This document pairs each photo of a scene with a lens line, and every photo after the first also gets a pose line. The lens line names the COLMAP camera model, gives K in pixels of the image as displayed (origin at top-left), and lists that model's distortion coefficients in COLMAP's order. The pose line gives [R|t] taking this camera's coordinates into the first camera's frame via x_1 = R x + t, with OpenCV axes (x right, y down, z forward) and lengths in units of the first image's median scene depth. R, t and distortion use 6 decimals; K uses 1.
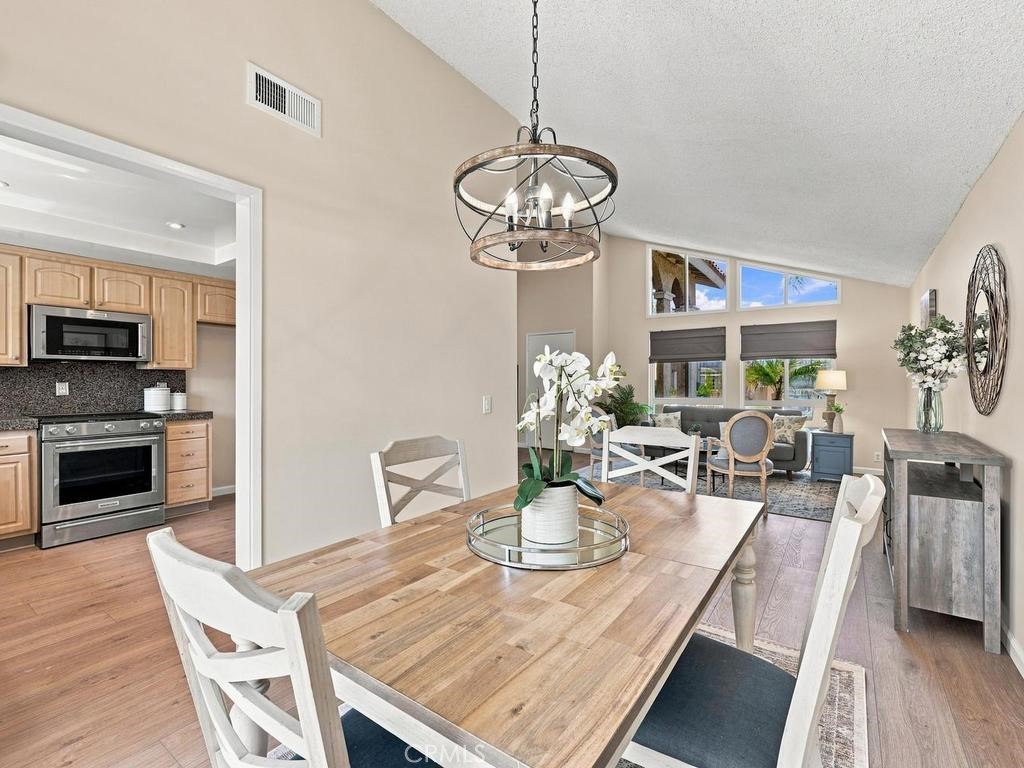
lens RADIAL K [[465.8, 0, 507.8], [0, 465.8, 383.1], [0, 0, 1]] dist [-0.000588, 0.000435]
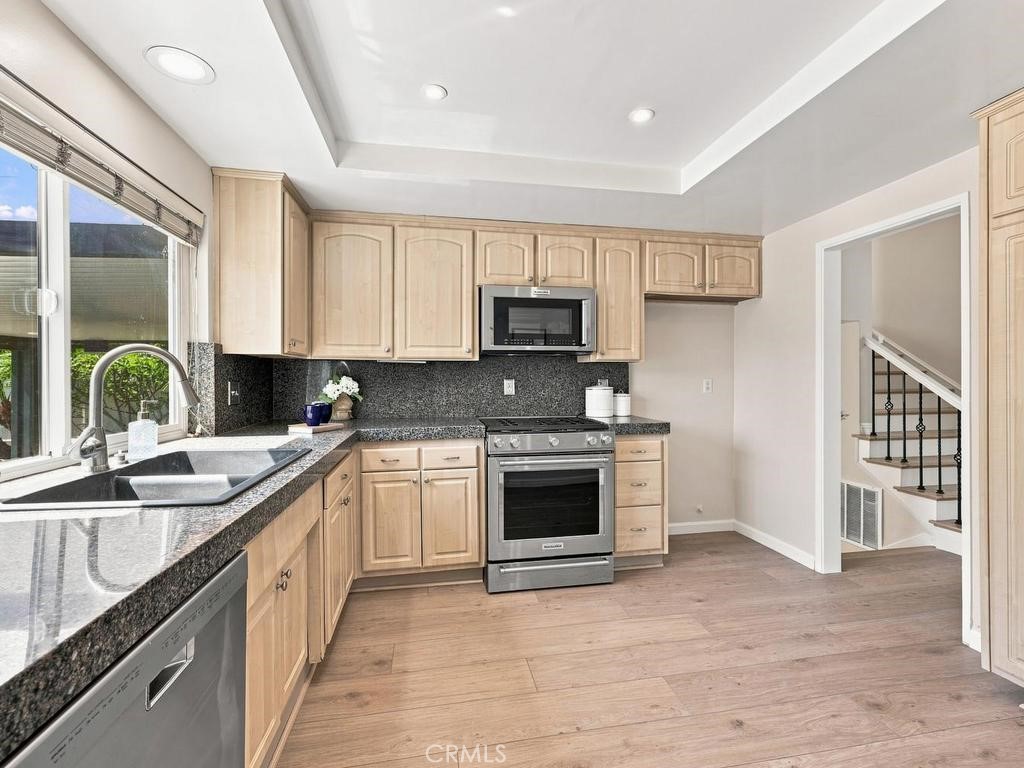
lens RADIAL K [[465.8, 0, 512.5], [0, 465.8, 379.3], [0, 0, 1]] dist [-0.000588, 0.000435]
pose [[0.717165, -0.000446, -0.696903, -0.380333], [-0.001508, 0.999996, -0.002192, 0.000081], [0.696901, 0.002623, 0.717162, 0.417092]]
